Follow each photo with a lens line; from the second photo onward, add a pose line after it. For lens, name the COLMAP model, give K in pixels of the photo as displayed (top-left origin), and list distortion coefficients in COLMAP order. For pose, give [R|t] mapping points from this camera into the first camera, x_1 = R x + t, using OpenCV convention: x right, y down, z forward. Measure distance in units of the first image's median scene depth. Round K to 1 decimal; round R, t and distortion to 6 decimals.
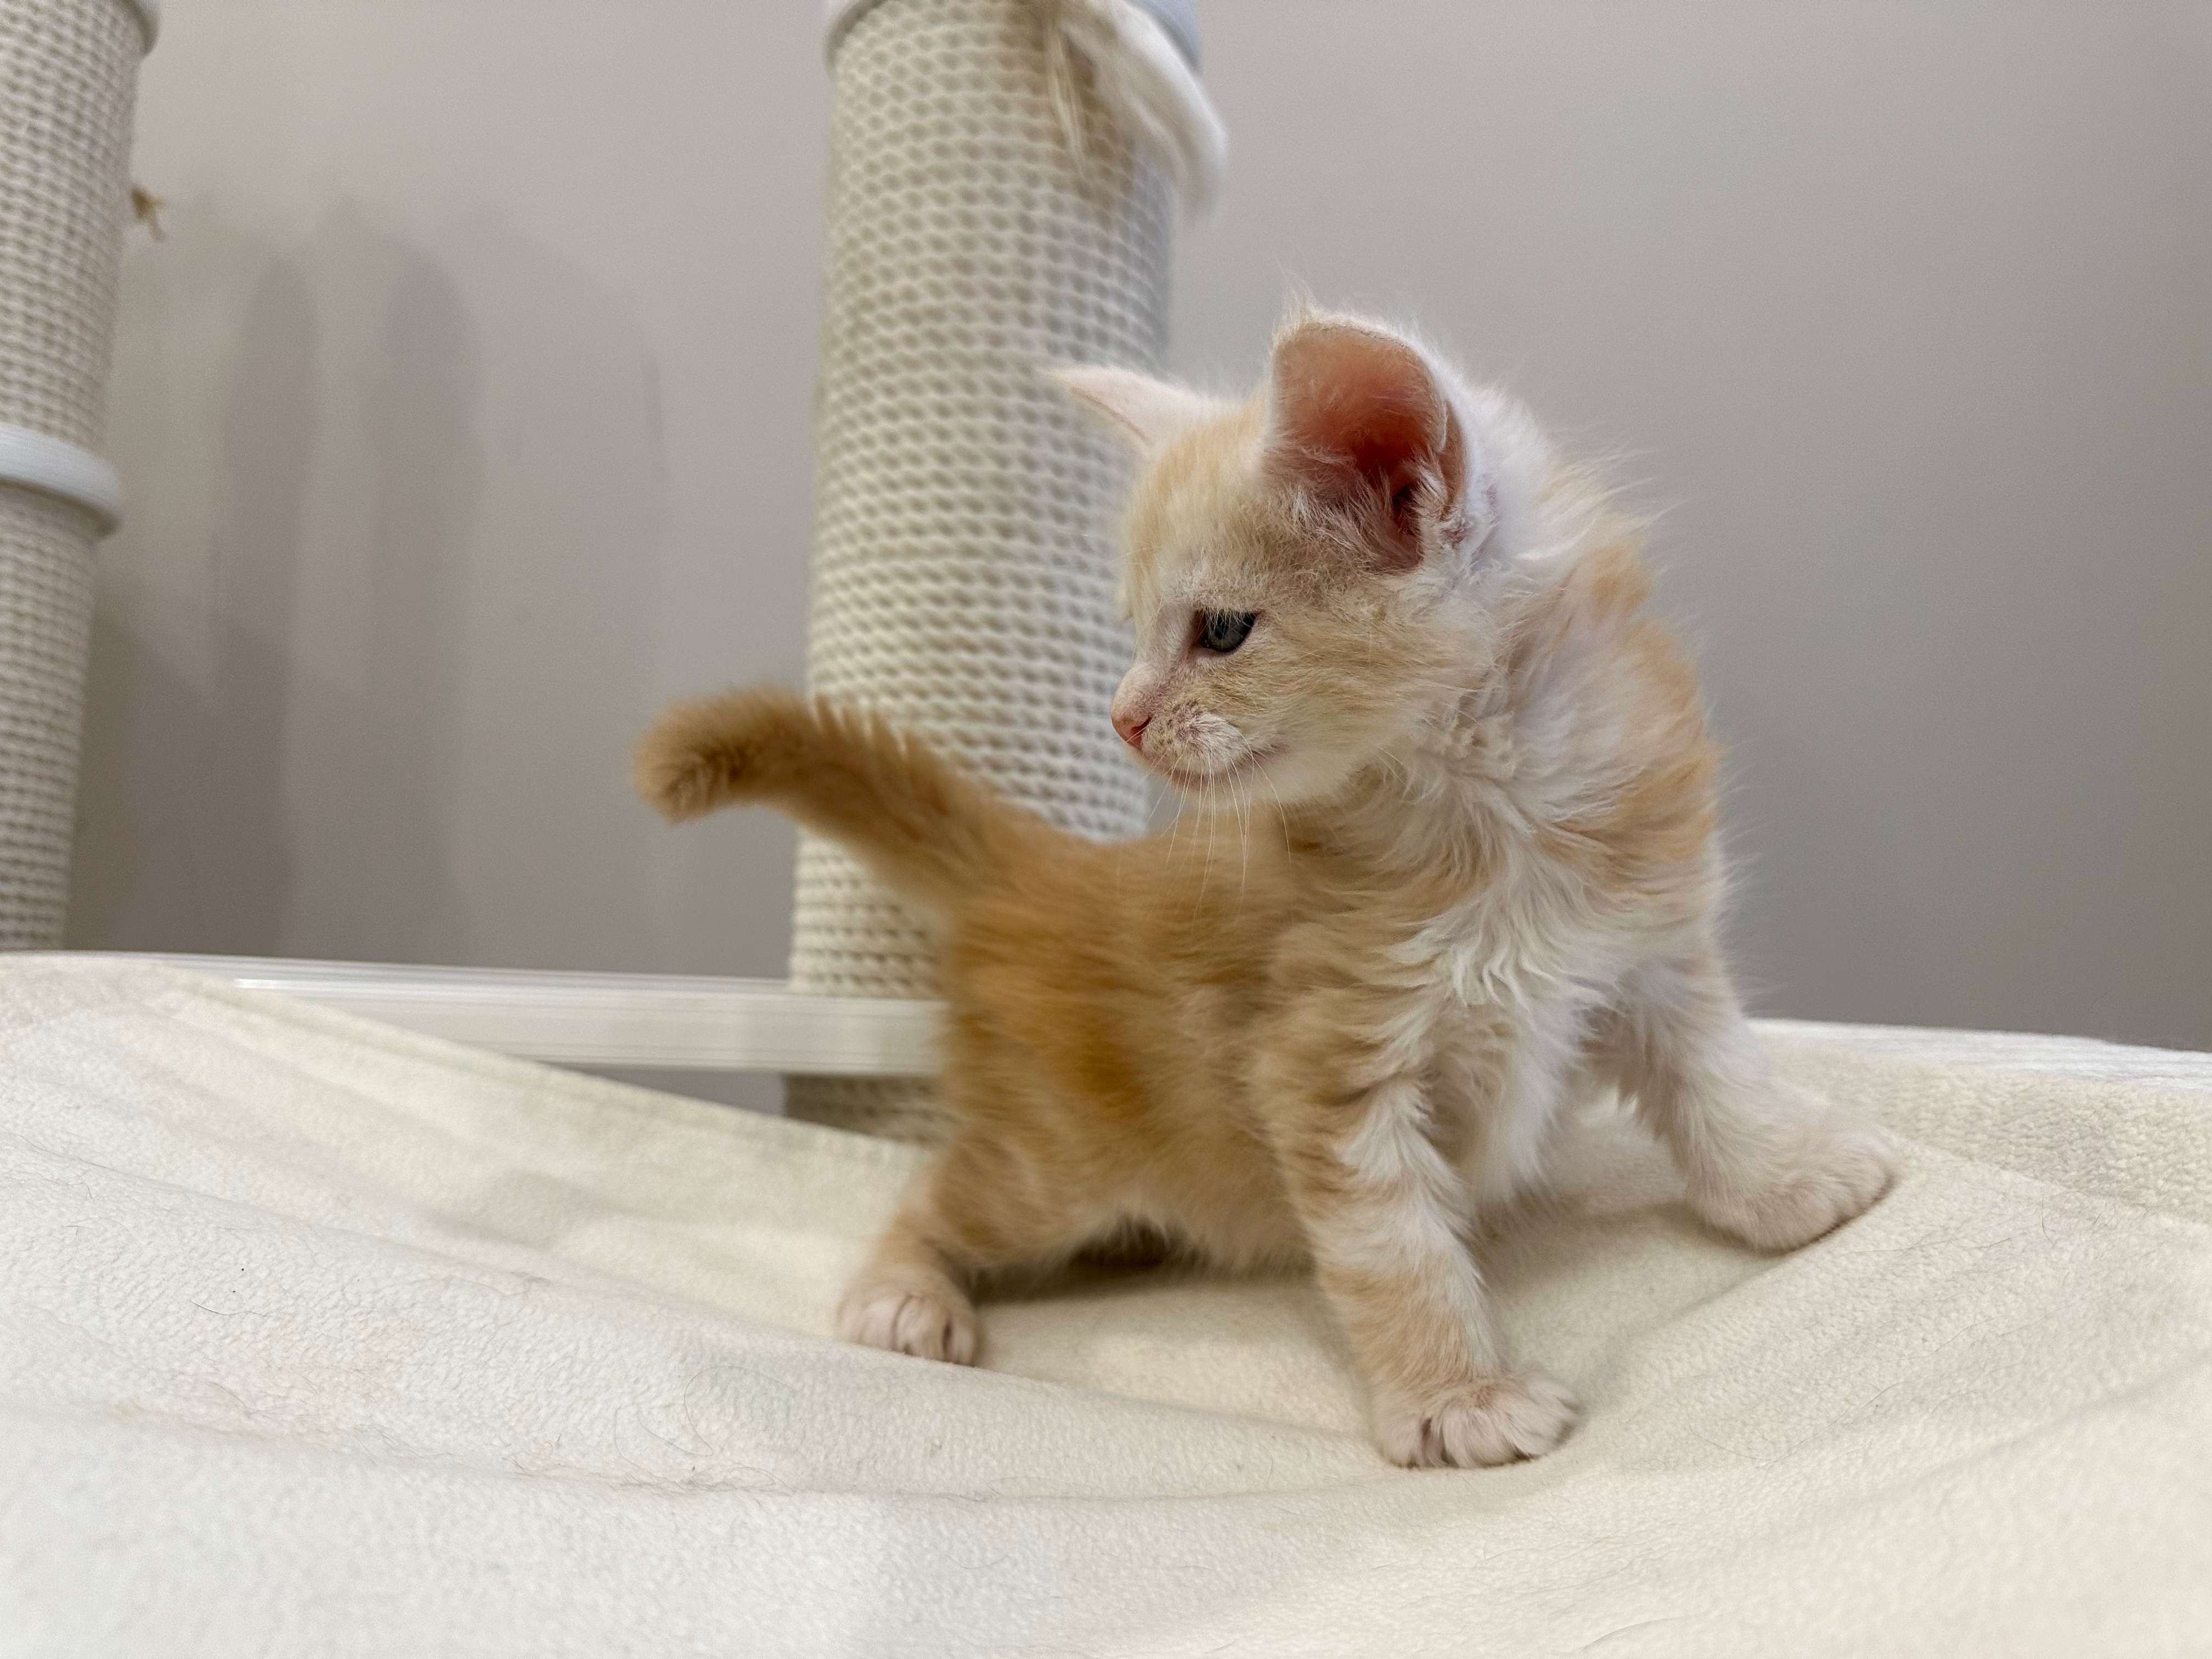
lens RADIAL K [[1575.6, 0, 1082.0], [0, 1575.6, 858.4], [0, 0, 1]] dist [0.014432, -0.039846]
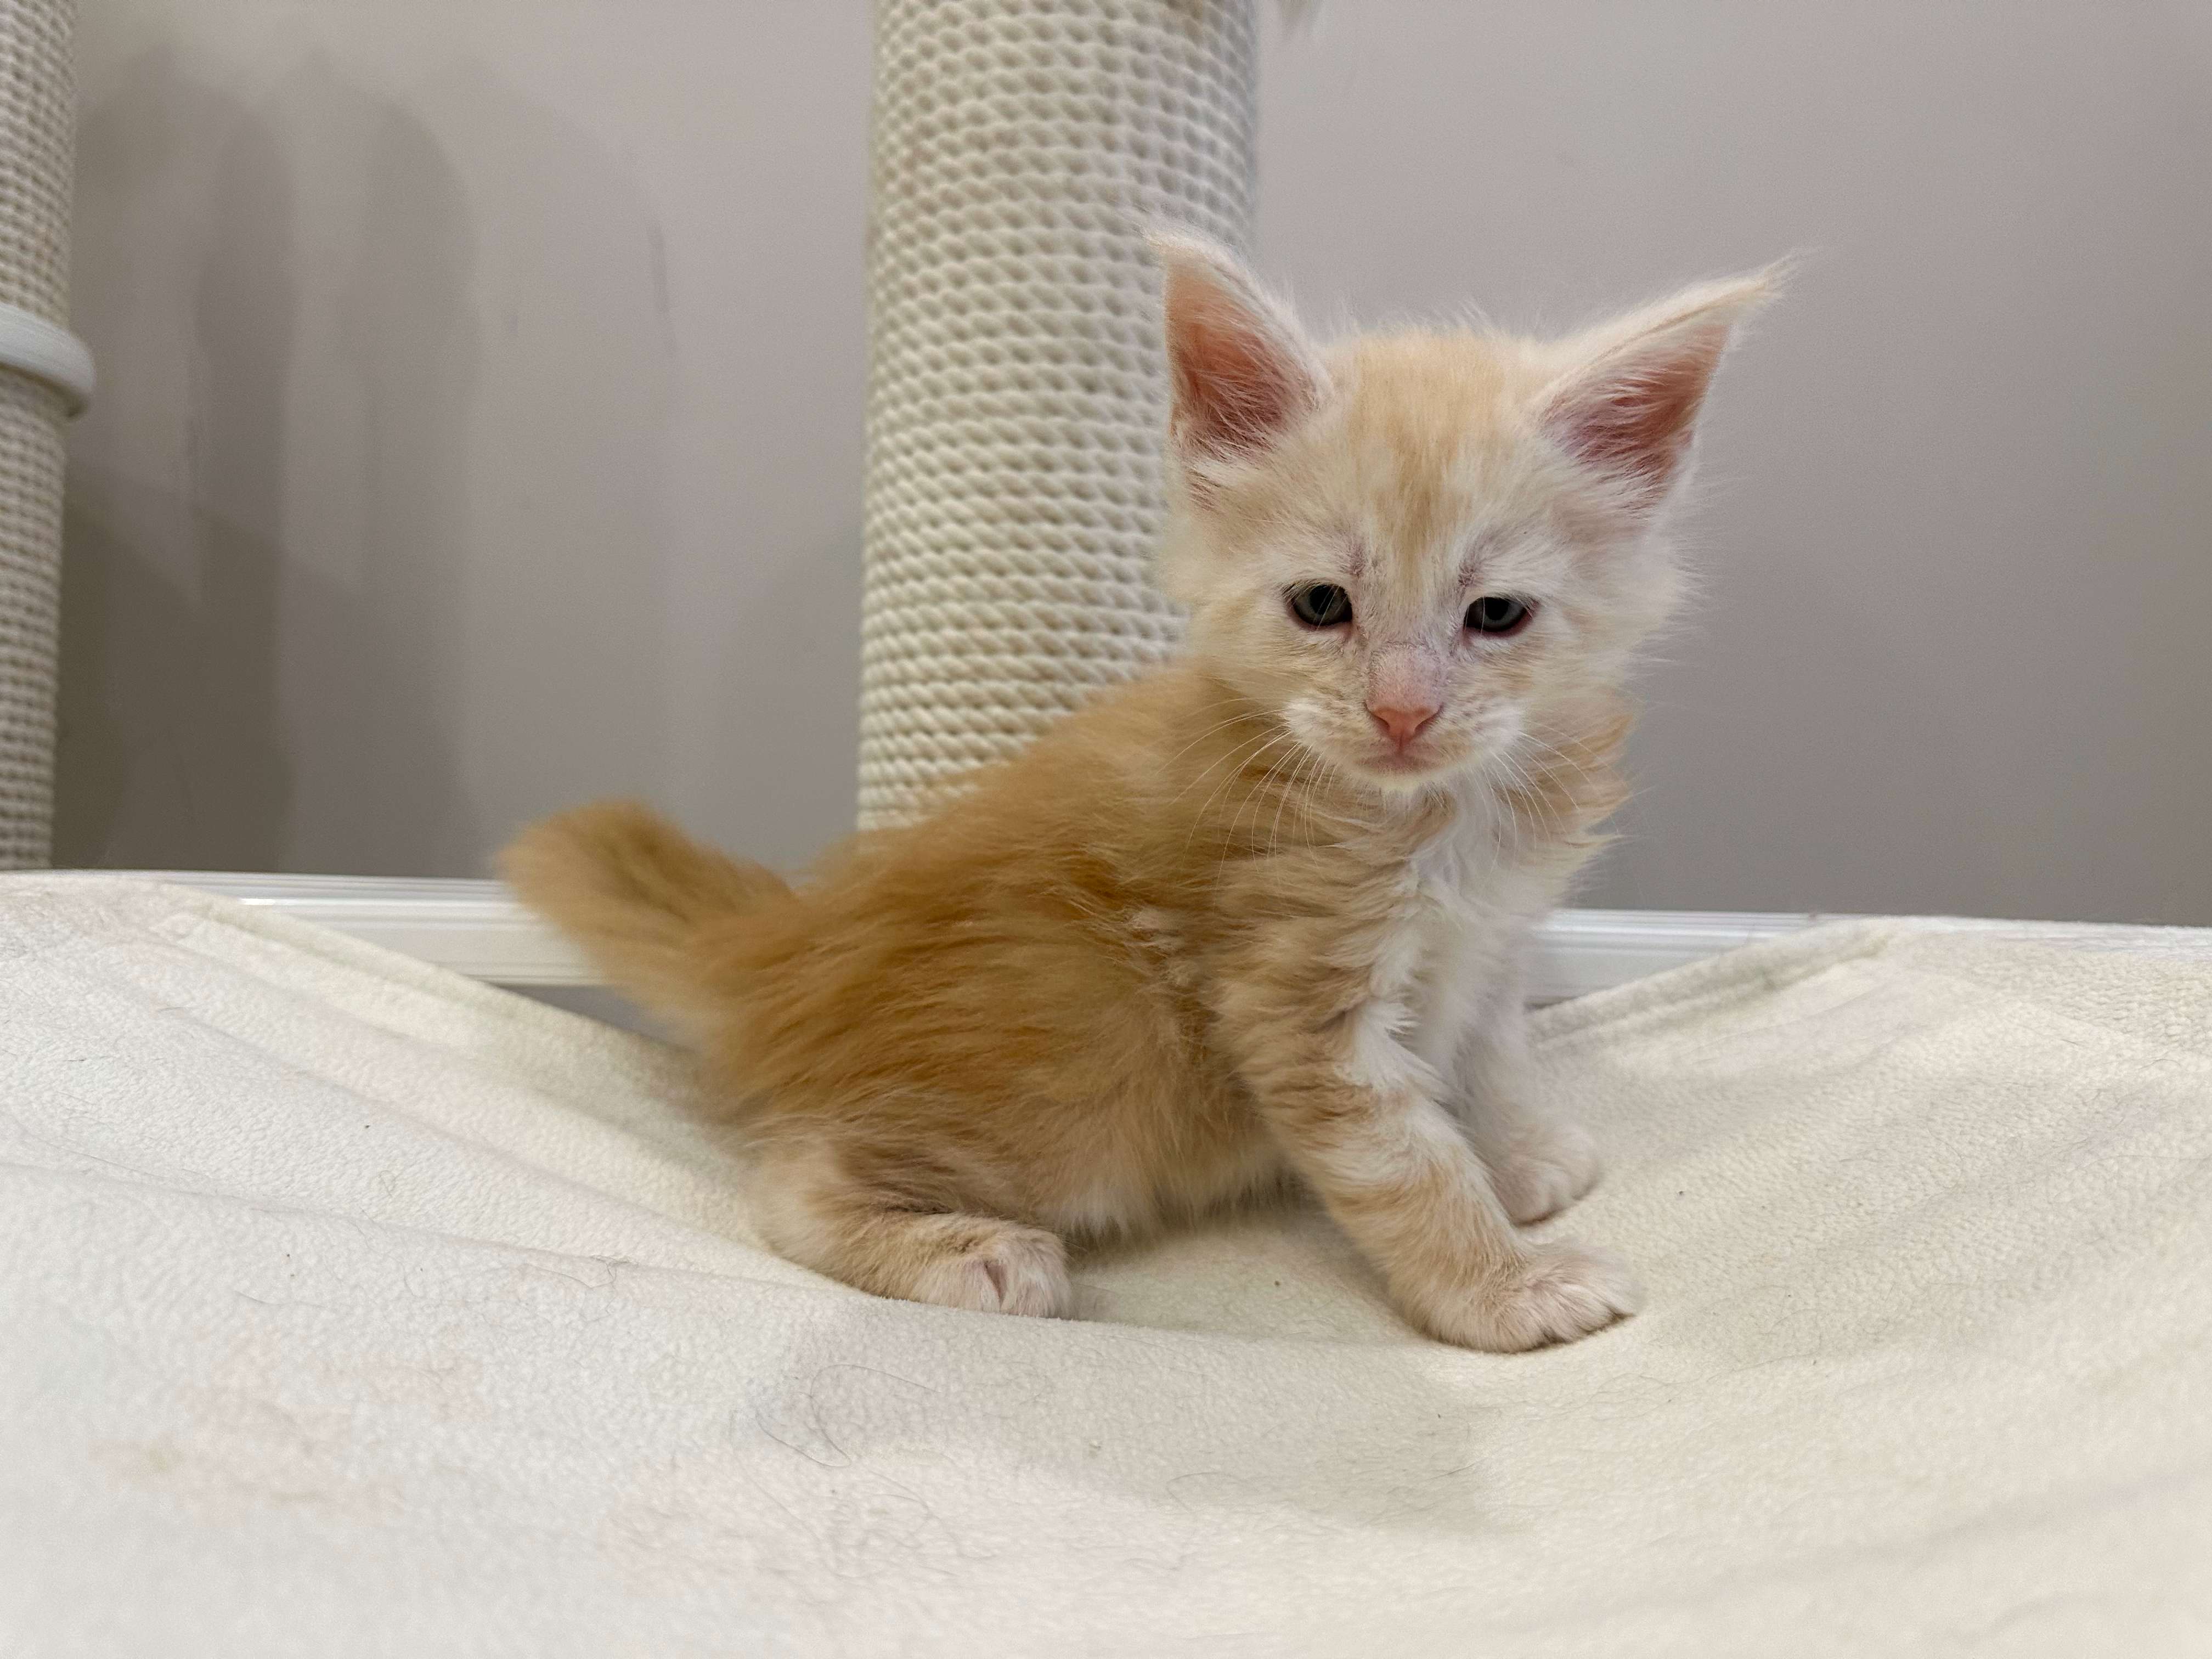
lens RADIAL K [[1575.6, 0, 1092.4], [0, 1575.6, 847.5], [0, 0, 1]] dist [0.014432, -0.039846]
pose [[0.999785, -0.015978, 0.013205, -0.062032], [0.015170, 0.998133, 0.059162, 0.000647], [-0.014126, -0.058949, 0.998161, 0.091249]]
